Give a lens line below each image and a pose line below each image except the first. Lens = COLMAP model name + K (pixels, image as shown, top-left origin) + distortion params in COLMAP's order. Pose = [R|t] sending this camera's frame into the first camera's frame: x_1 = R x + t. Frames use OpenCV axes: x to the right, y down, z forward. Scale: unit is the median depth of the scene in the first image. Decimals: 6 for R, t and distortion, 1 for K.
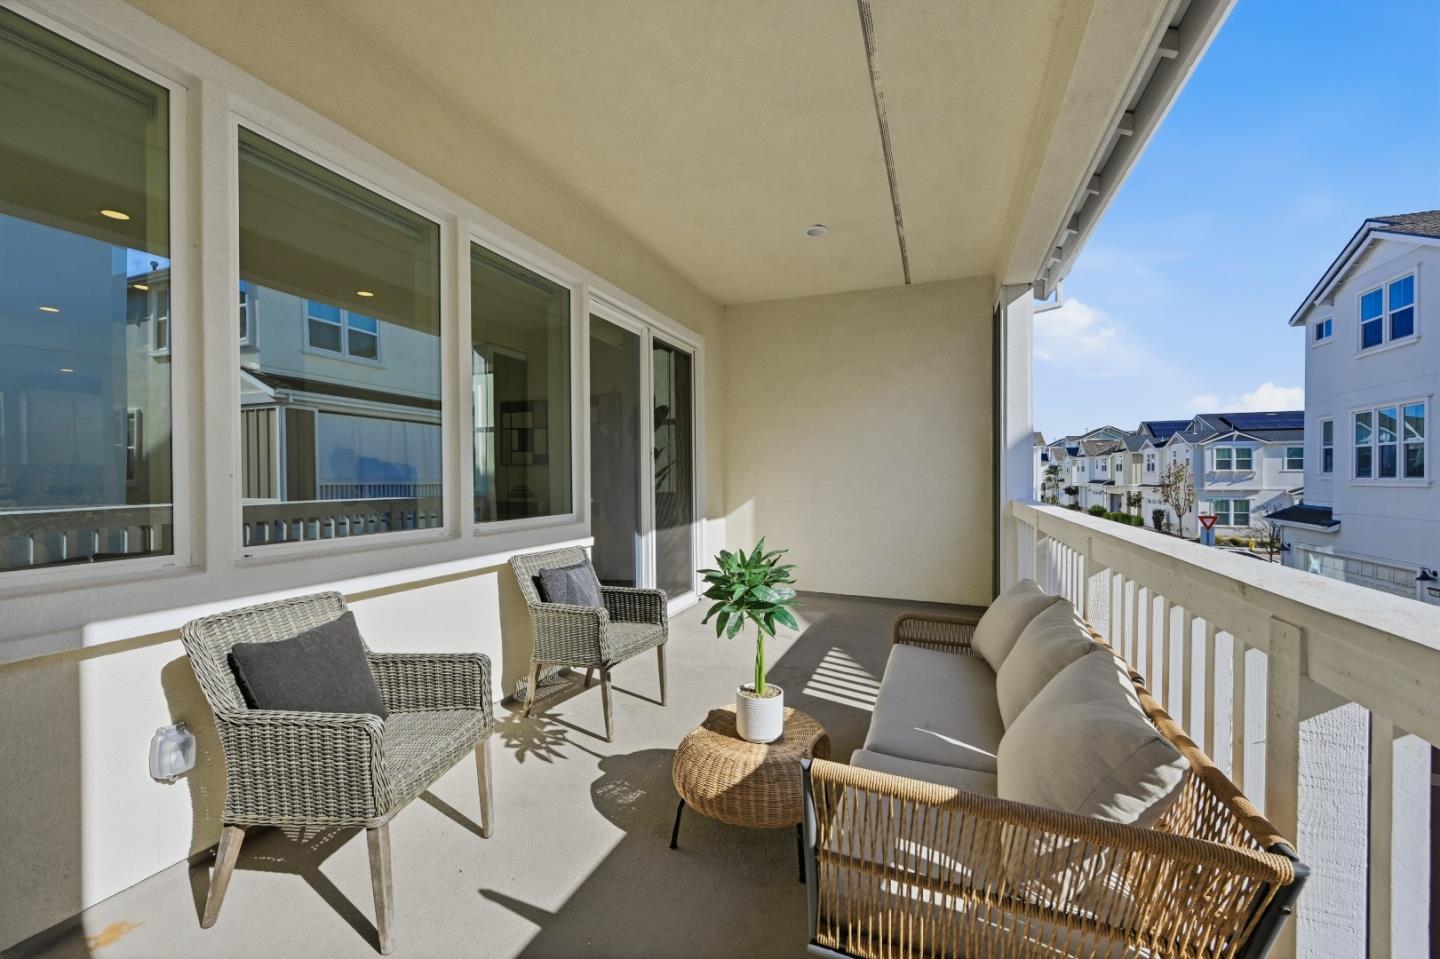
lens RADIAL K [[563.4, 0, 724.4], [0, 563.4, 481.2], [0, 0, 1]] dist [0.000923, 0.000134]
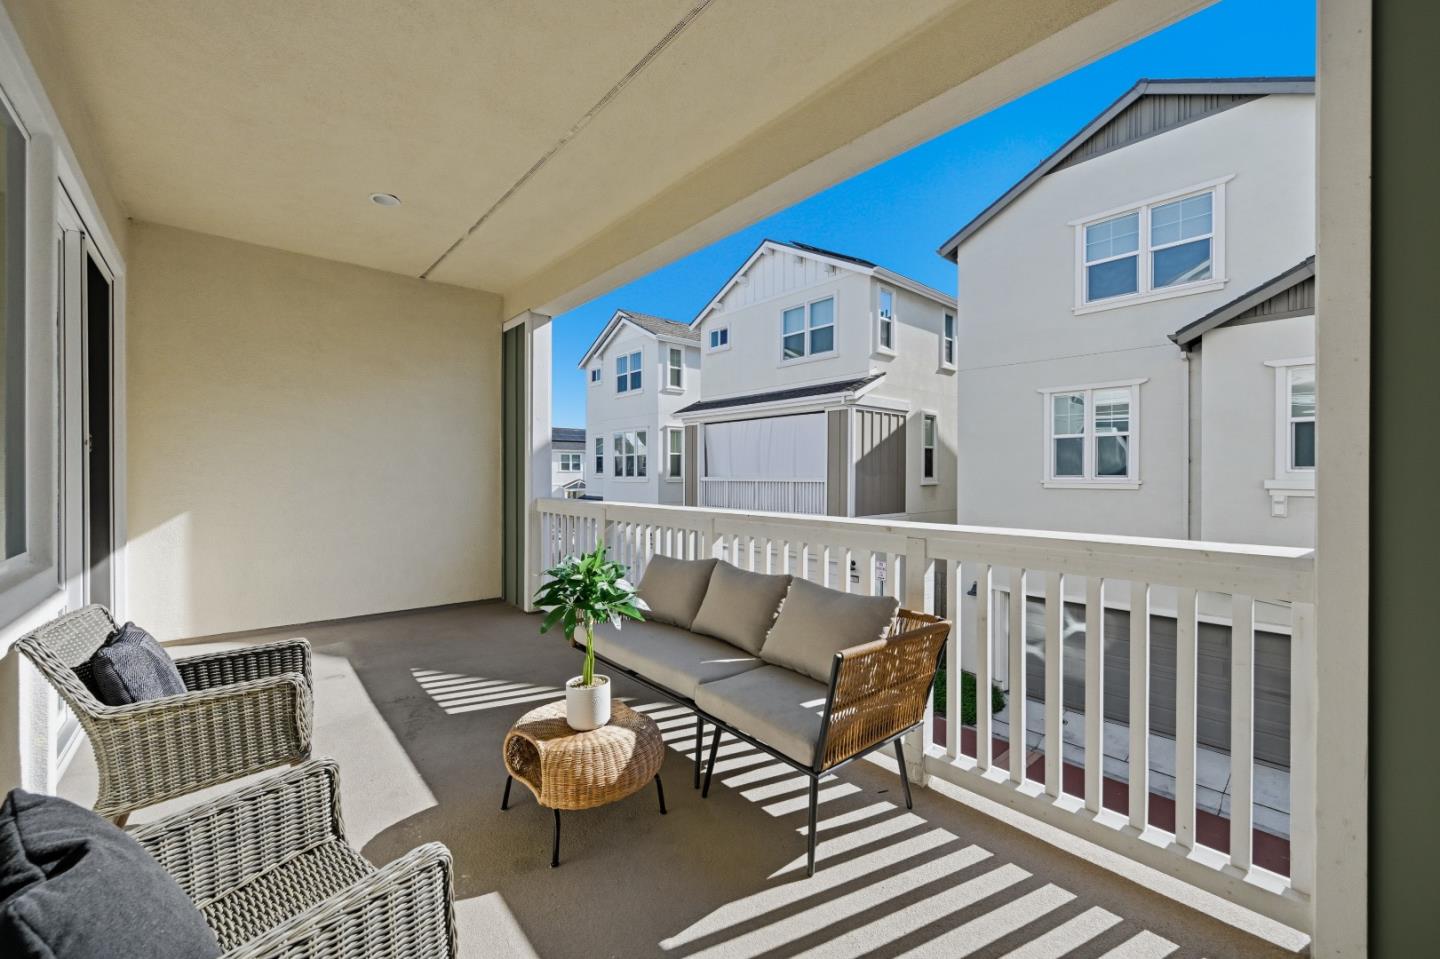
lens RADIAL K [[563.4, 0, 724.4], [0, 563.4, 481.2], [0, 0, 1]] dist [0.000923, 0.000134]
pose [[0.457084, -0.012835, 0.889331, -0.274840], [0.010306, 0.999905, 0.009134, -0.006956], [-0.889364, 0.004990, 0.457173, 0.098144]]
